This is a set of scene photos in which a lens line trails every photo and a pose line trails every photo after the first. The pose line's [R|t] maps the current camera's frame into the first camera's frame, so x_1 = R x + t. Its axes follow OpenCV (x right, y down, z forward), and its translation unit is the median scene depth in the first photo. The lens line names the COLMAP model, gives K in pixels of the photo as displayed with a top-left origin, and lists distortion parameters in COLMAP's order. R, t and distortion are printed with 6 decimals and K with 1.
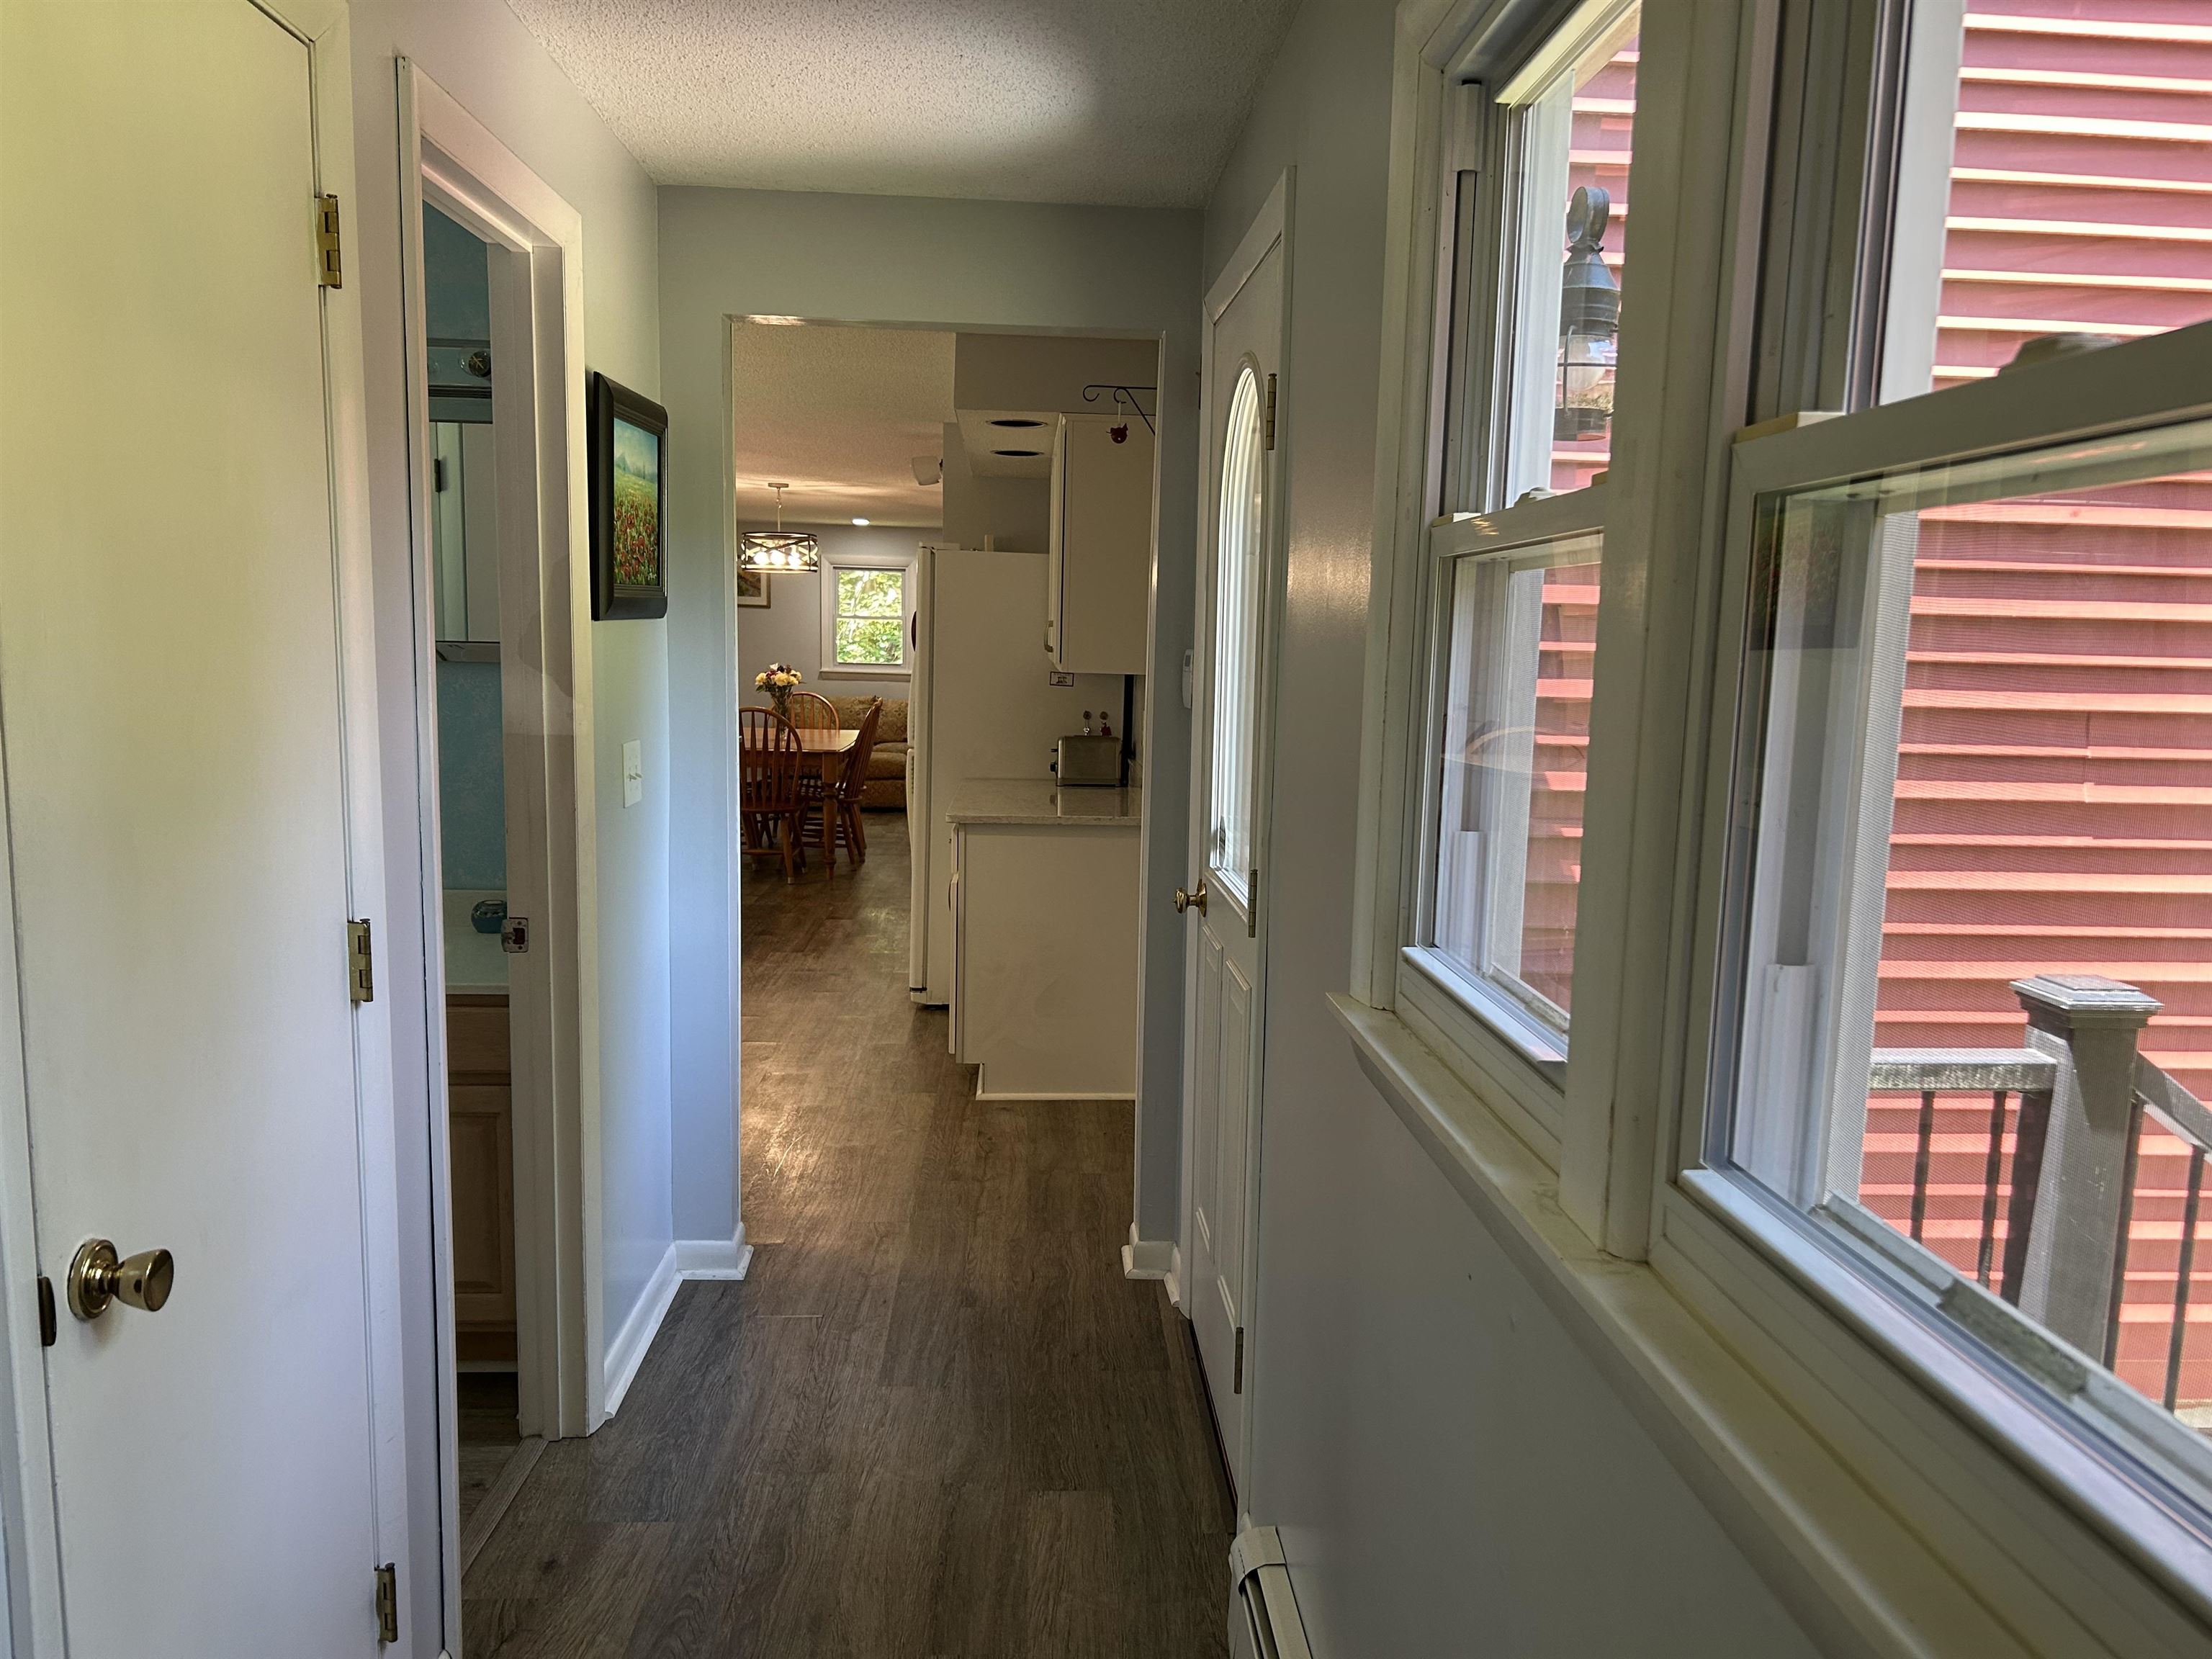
lens RADIAL K [[1630.5, 0, 1144.2], [0, 1630.5, 832.6], [0, 0, 1]] dist [0.002346, 0.000047]
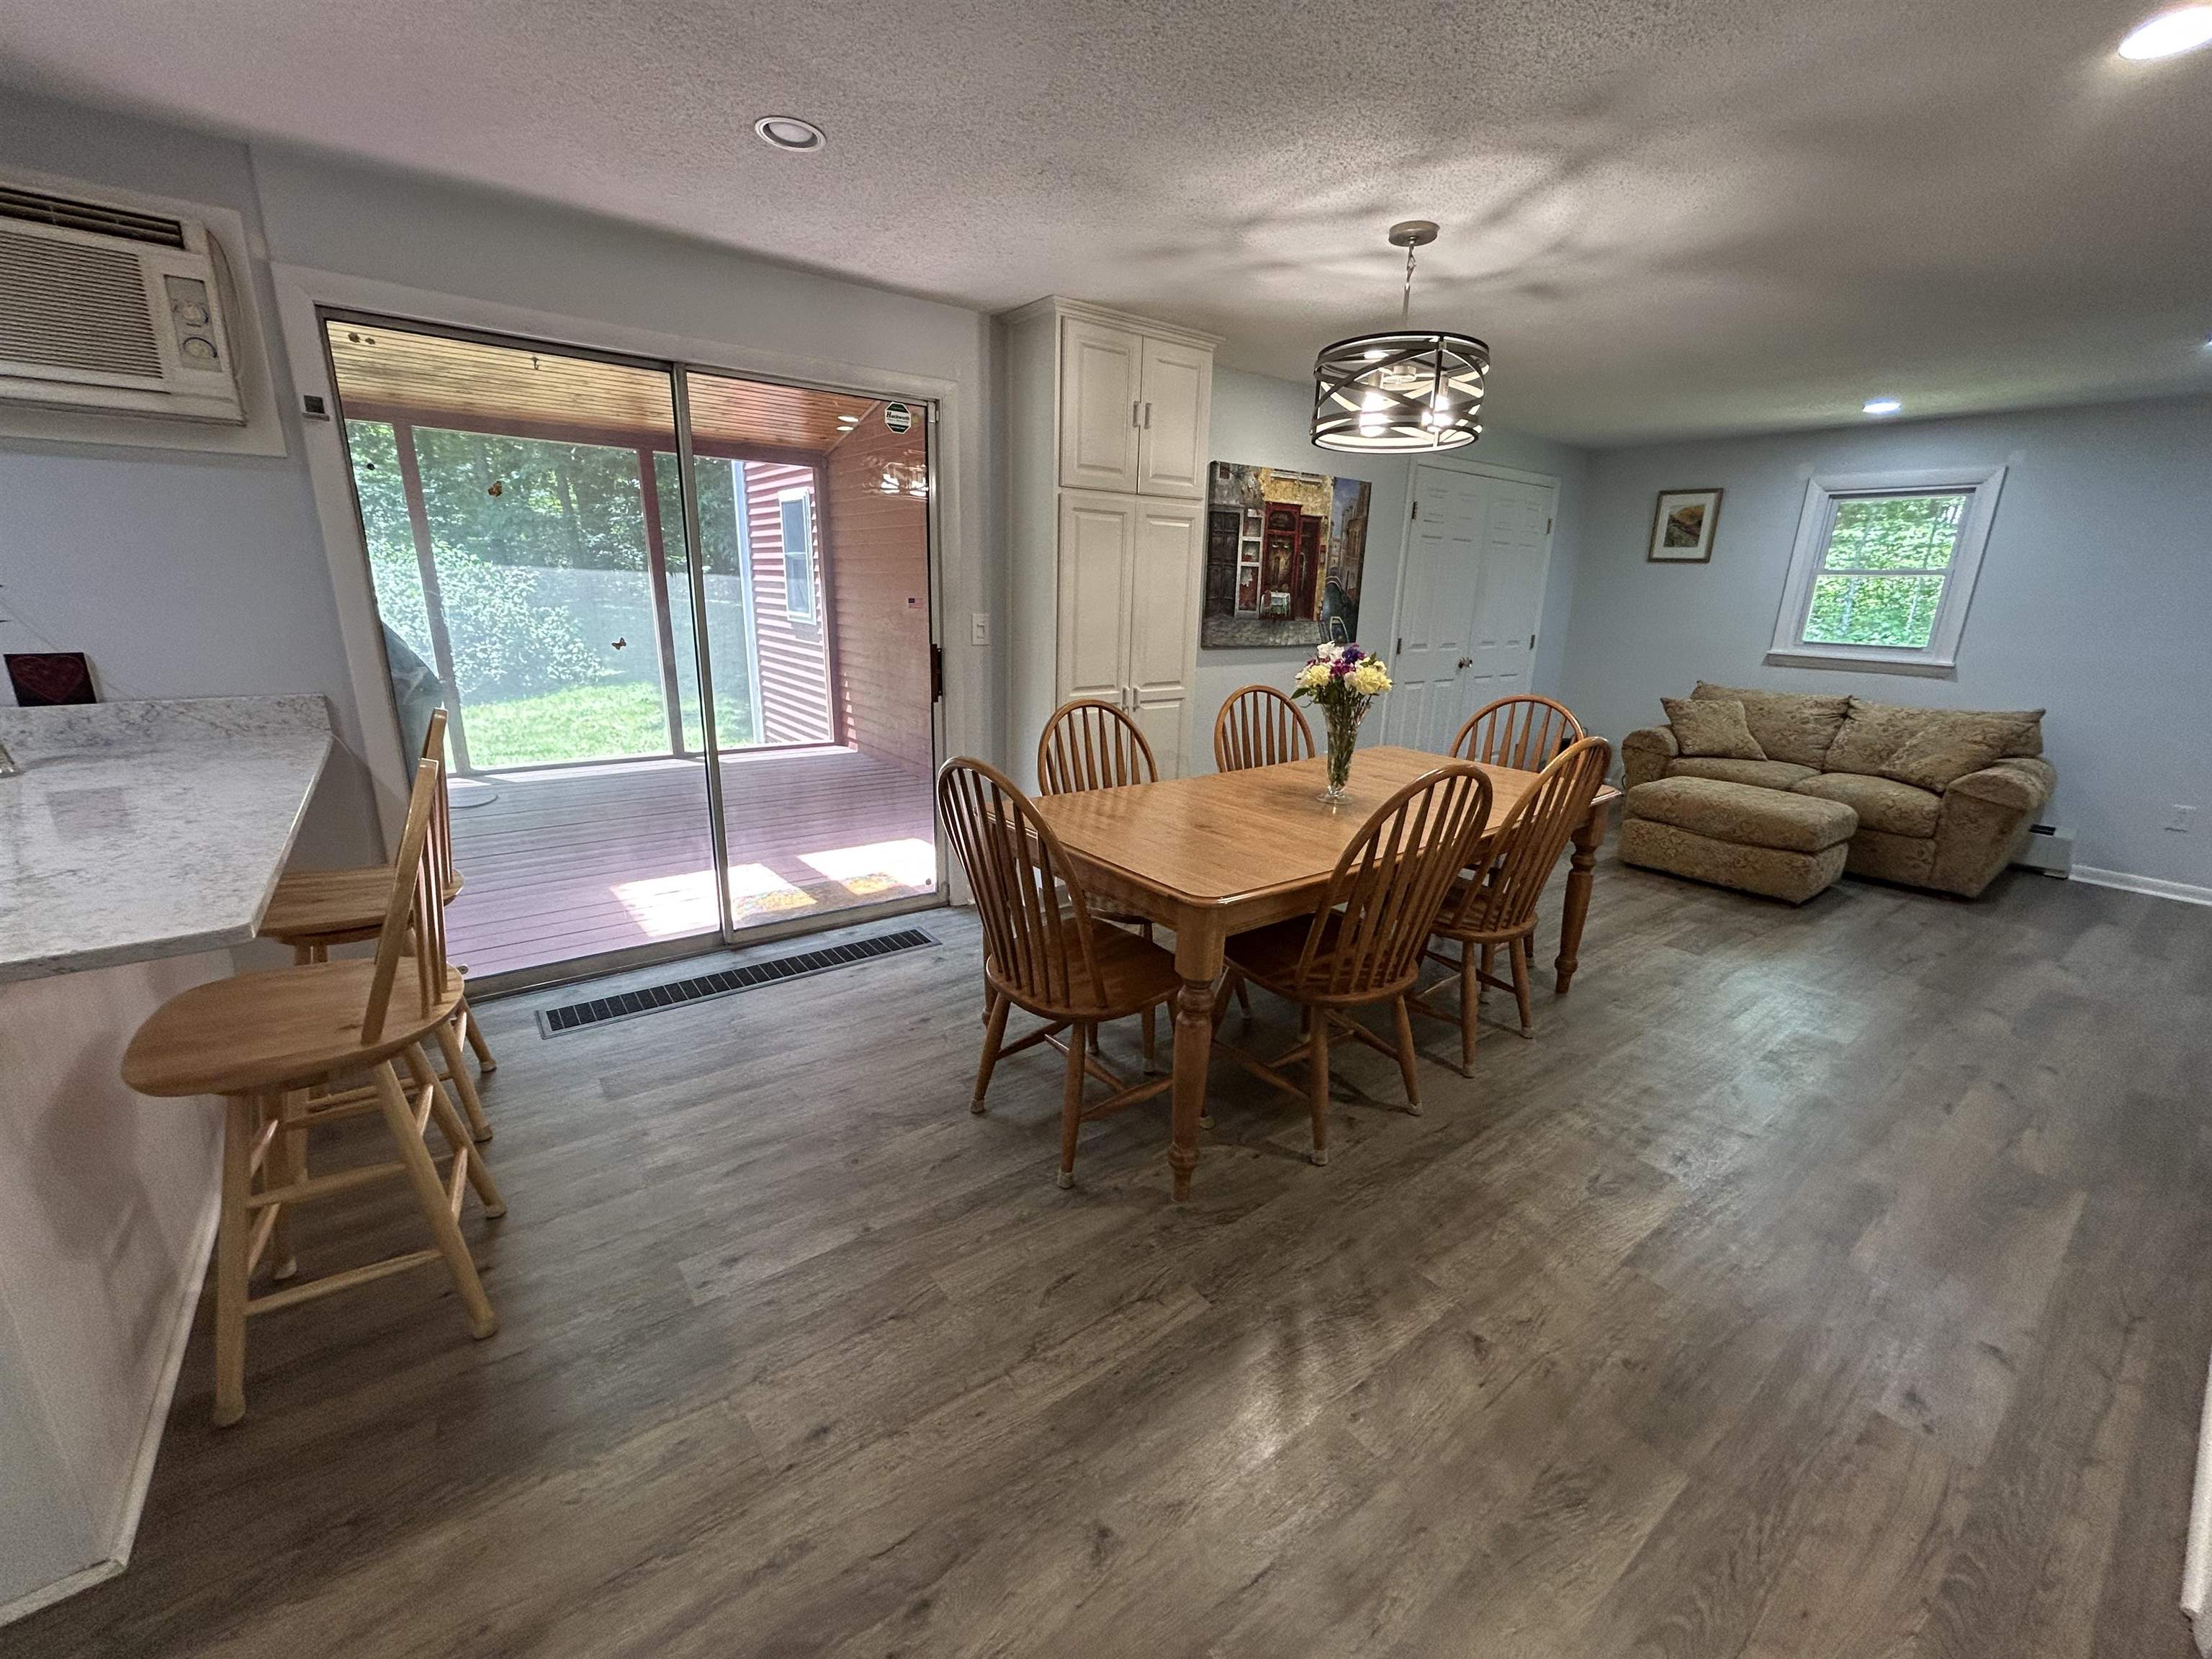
lens RADIAL K [[896.0, 0, 1103.0], [0, 896.0, 829.3], [0, 0, 1]] dist [0.001222, 0.000279]
pose [[0.543990, 0.215939, -0.810830, -0.039361], [-0.116351, 0.976396, 0.181971, -0.098759], [0.830986, -0.004650, 0.556274, 0.870038]]
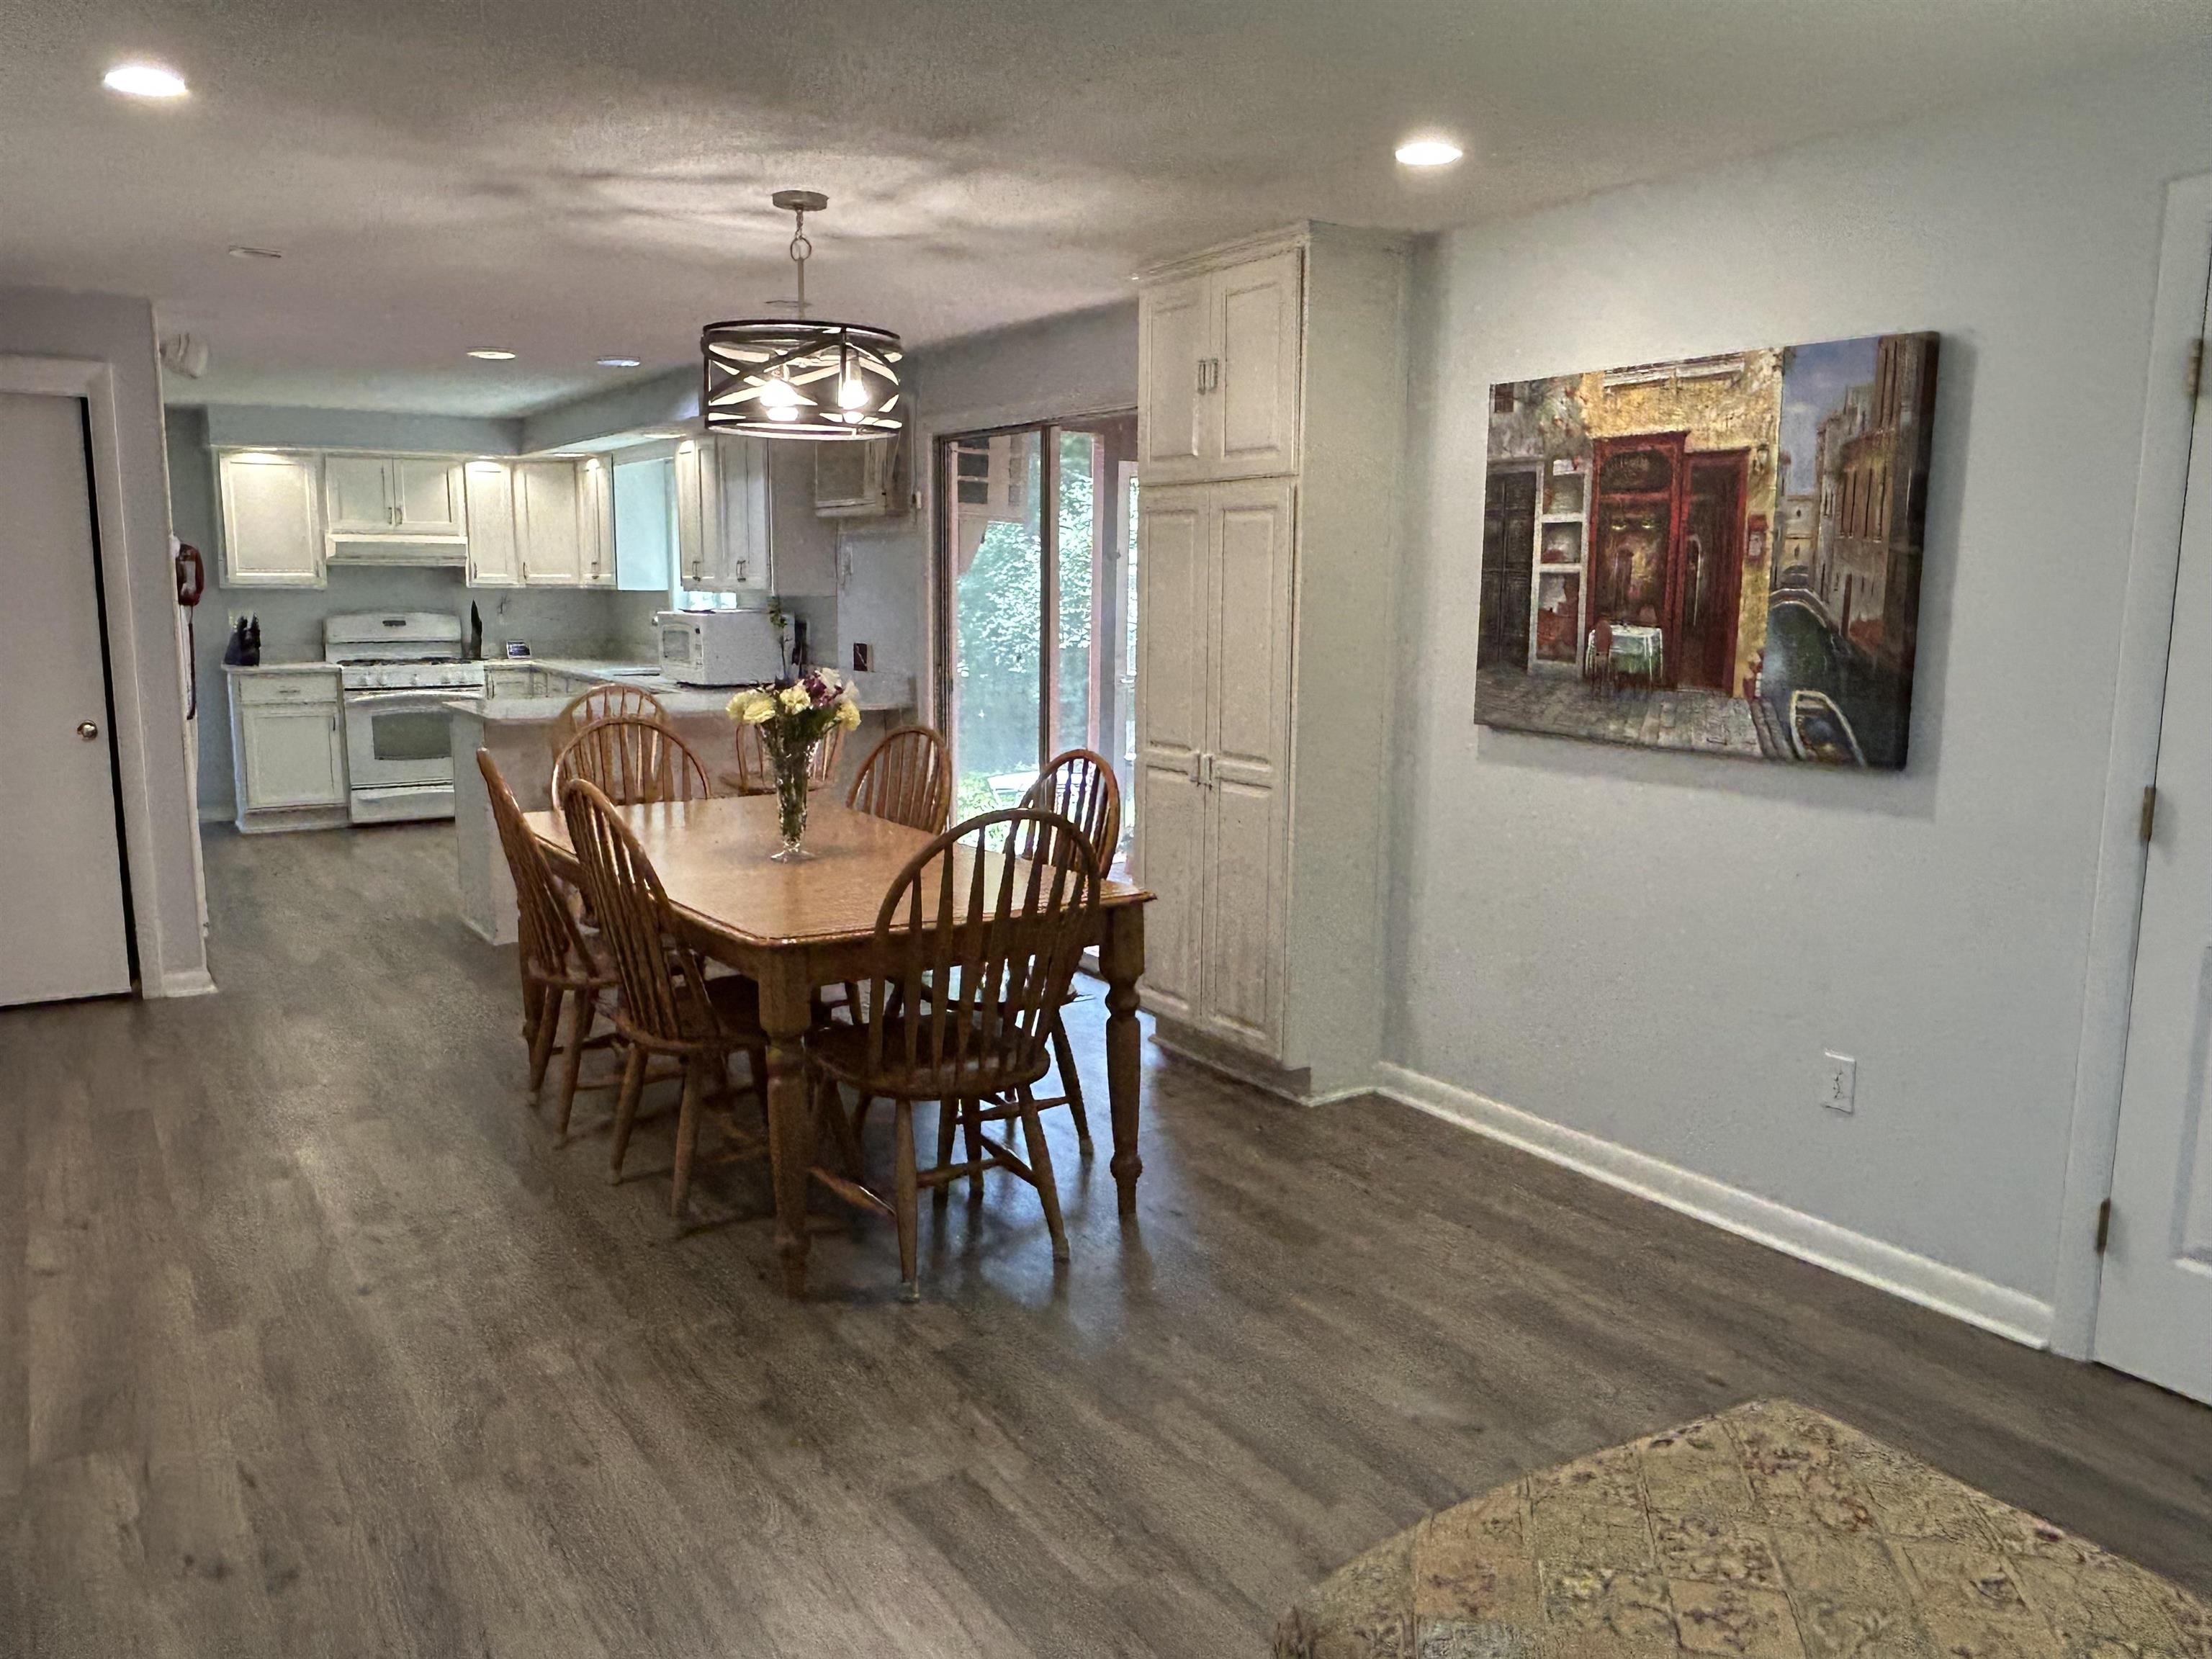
lens RADIAL K [[1656.7, 0, 1090.3], [0, 1656.7, 836.3], [0, 0, 1]] dist [0.010244, -0.010508]
pose [[-0.881956, 0.043806, -0.469291, -0.103307], [-0.085032, 0.964546, 0.249839, -0.190897], [0.463598, 0.260252, -0.846963, 1.541190]]
